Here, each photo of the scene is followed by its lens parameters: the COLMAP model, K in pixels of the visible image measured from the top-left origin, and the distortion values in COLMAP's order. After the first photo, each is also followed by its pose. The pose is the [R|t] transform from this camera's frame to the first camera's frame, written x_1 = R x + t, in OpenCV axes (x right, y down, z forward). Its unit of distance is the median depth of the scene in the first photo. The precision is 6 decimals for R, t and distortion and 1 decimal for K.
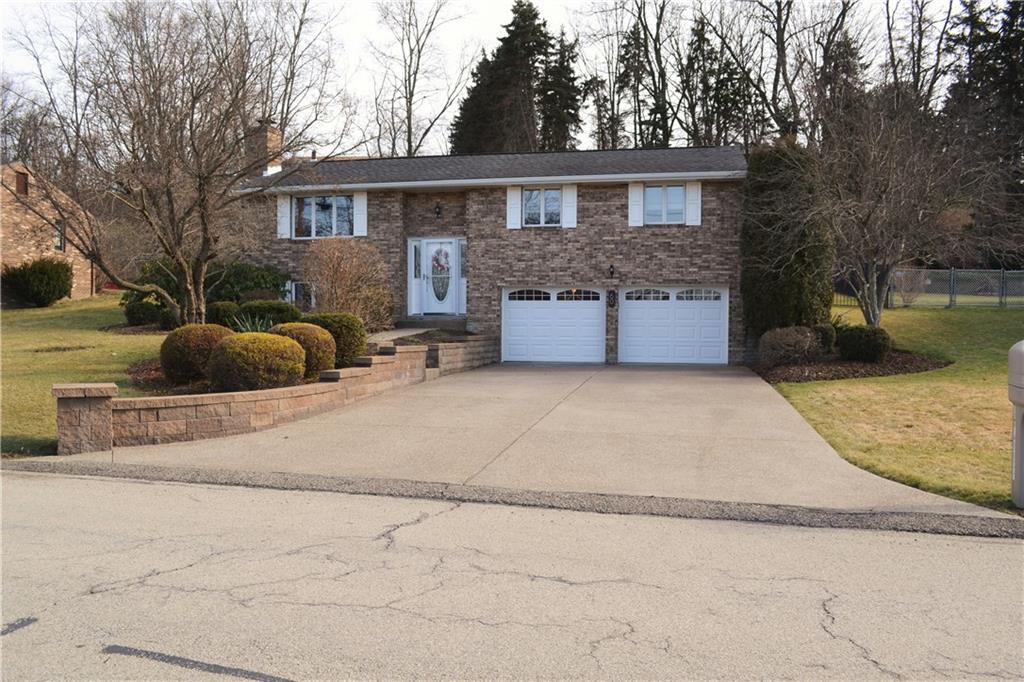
lens RADIAL K [[906.7, 0, 512.0], [0, 906.7, 341.0], [0, 0, 1]] dist [-0.008244, -0.000694]
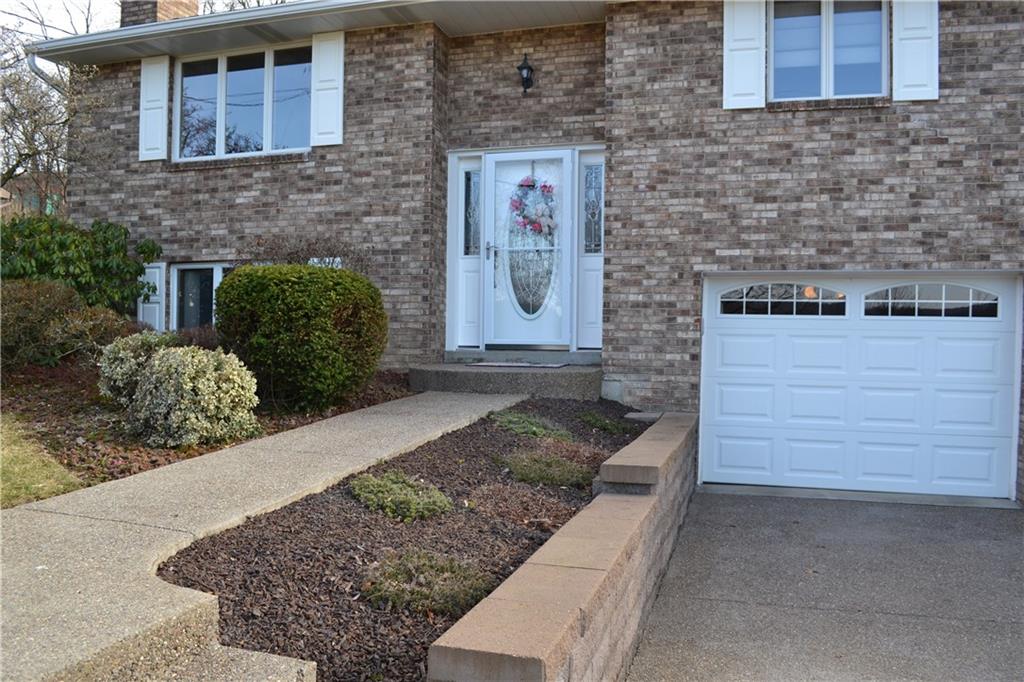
lens RADIAL K [[846.7, 0, 509.1], [0, 846.7, 359.0], [0, 0, 1]] dist [-0.086936, 0.002087]
pose [[0.995832, 0.013235, -0.090246, -0.056872], [-0.012656, 0.999896, 0.006987, -0.028389], [0.090329, -0.005815, 0.995895, 0.663876]]
